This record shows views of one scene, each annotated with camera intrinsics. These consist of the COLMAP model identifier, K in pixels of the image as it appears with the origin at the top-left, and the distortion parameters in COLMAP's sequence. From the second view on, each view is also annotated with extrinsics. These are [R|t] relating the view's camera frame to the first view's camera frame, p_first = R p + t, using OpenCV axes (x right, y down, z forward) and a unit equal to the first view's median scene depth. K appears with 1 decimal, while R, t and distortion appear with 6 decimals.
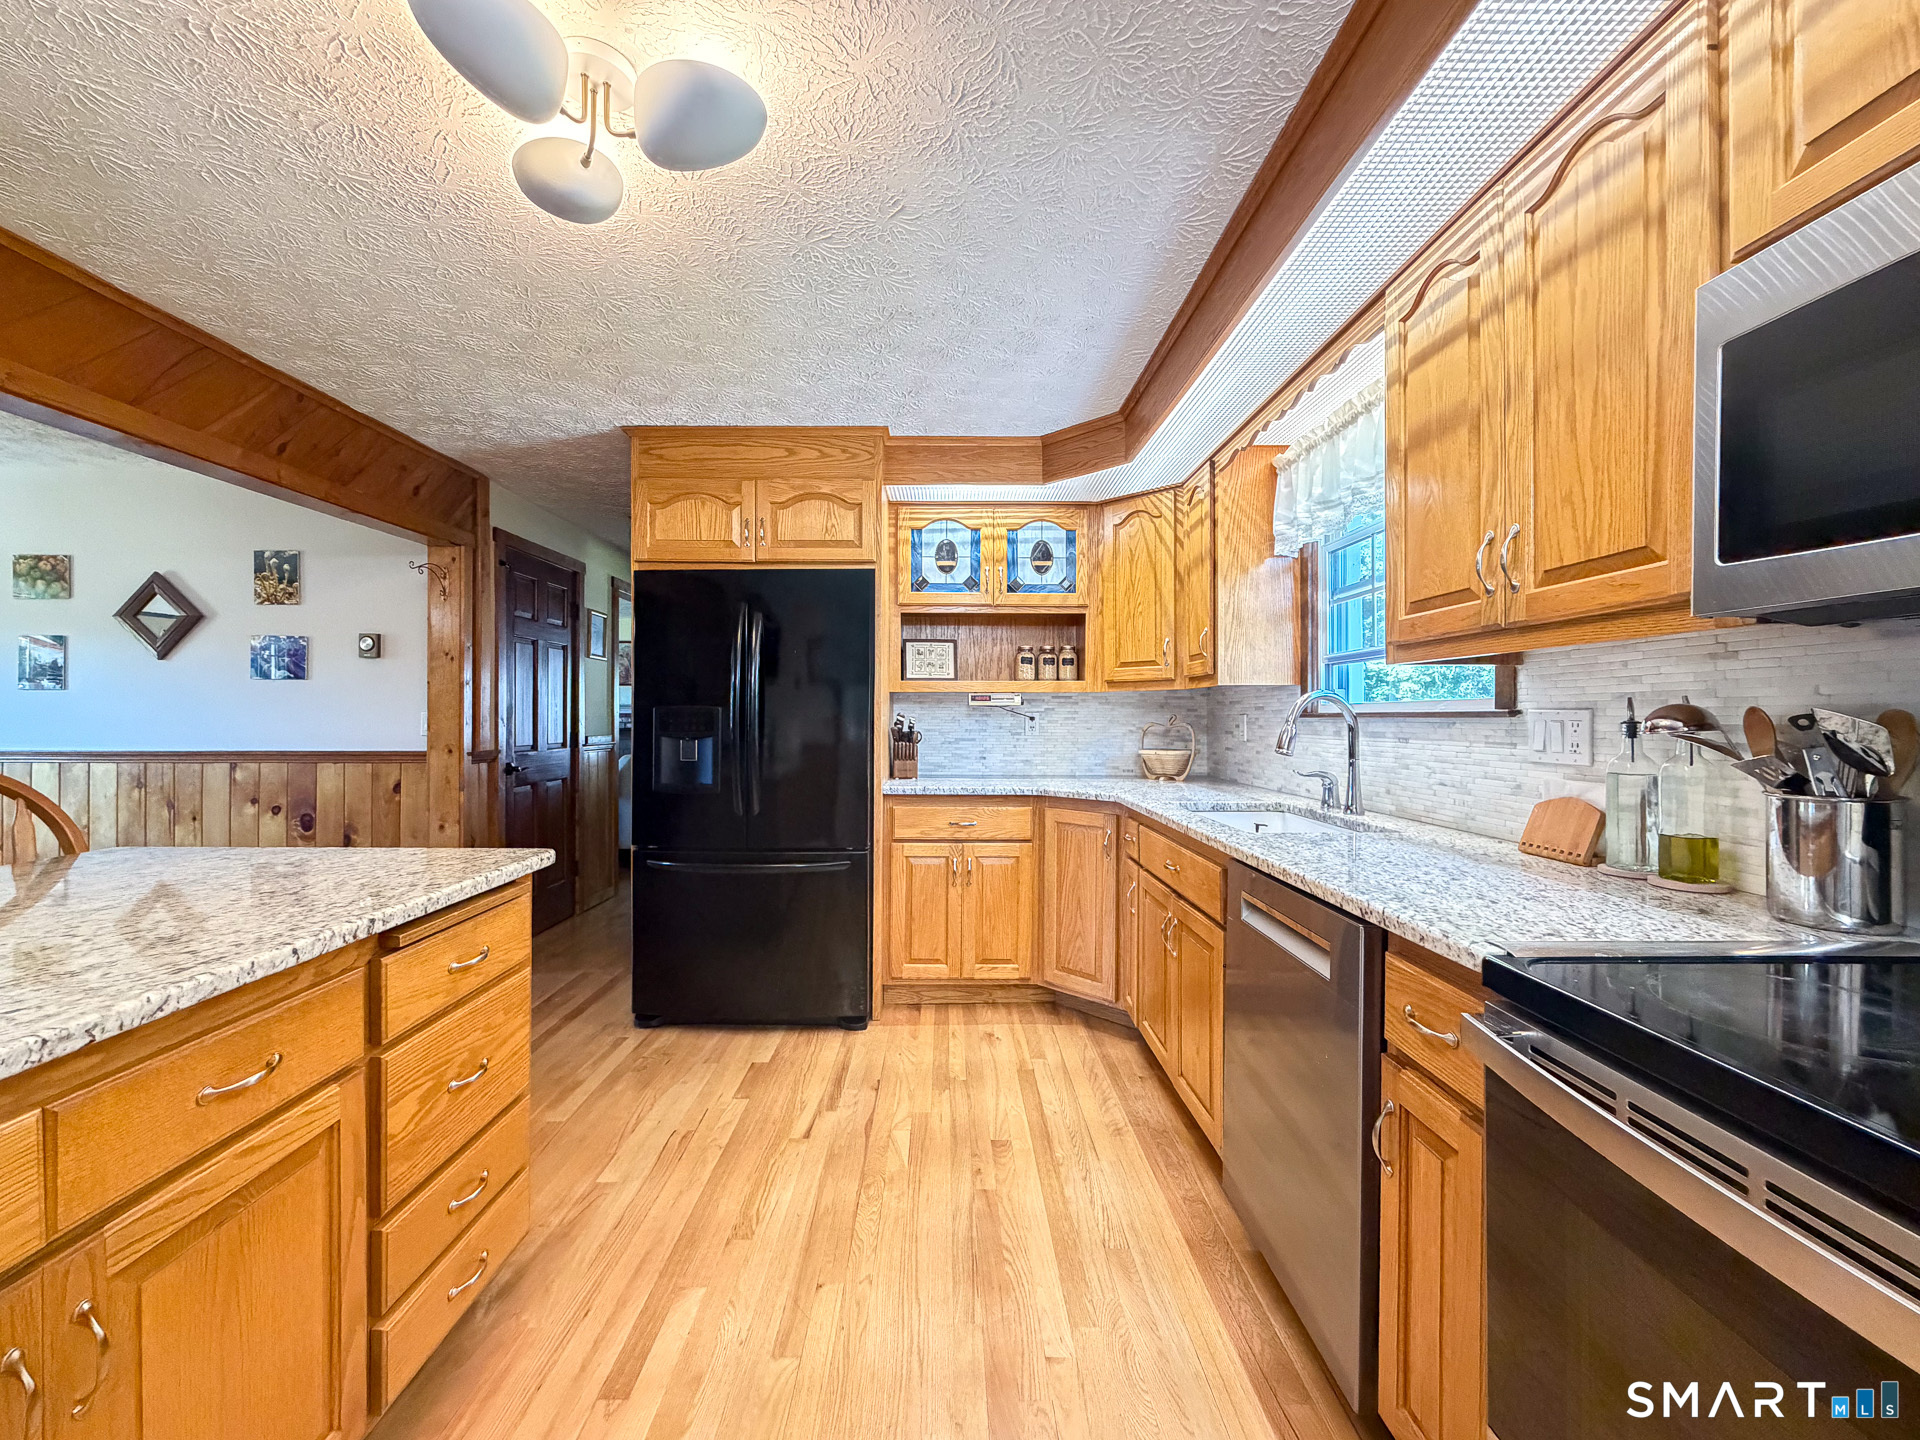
lens RADIAL K [[774.6, 0, 960.0], [0, 774.6, 720.0], [0, 0, 1]] dist [-0.000674, 0.000176]
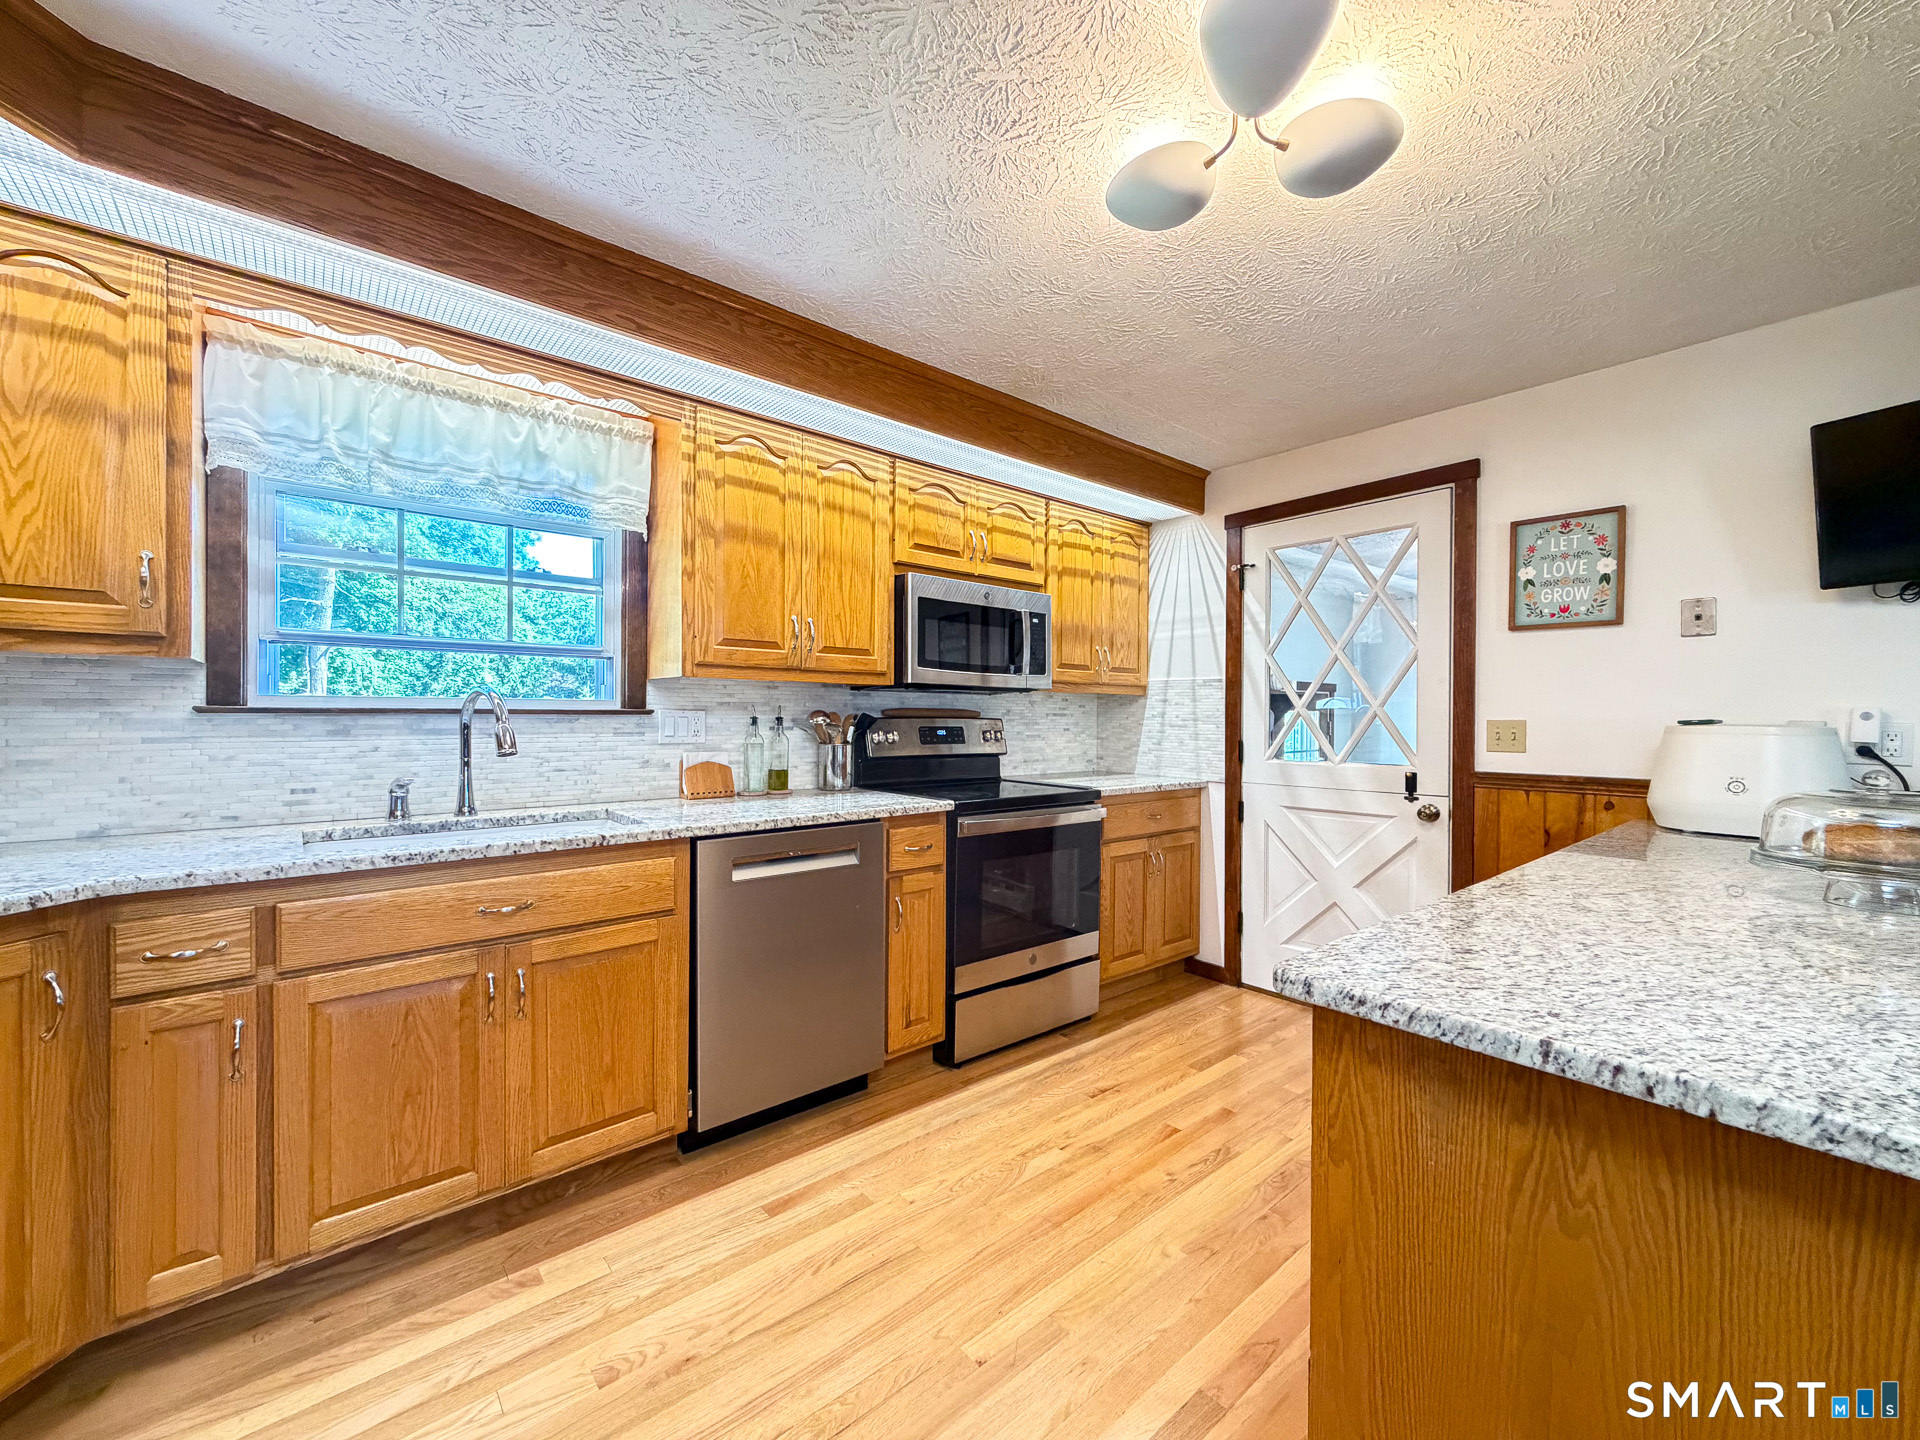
lens RADIAL K [[774.6, 0, 960.0], [0, 774.6, 720.0], [0, 0, 1]] dist [-0.000674, 0.000176]
pose [[-0.640794, -0.009954, 0.767649, -0.893182], [-0.004578, 0.999948, 0.009145, -0.010536], [-0.767699, 0.002346, -0.640806, 1.682088]]
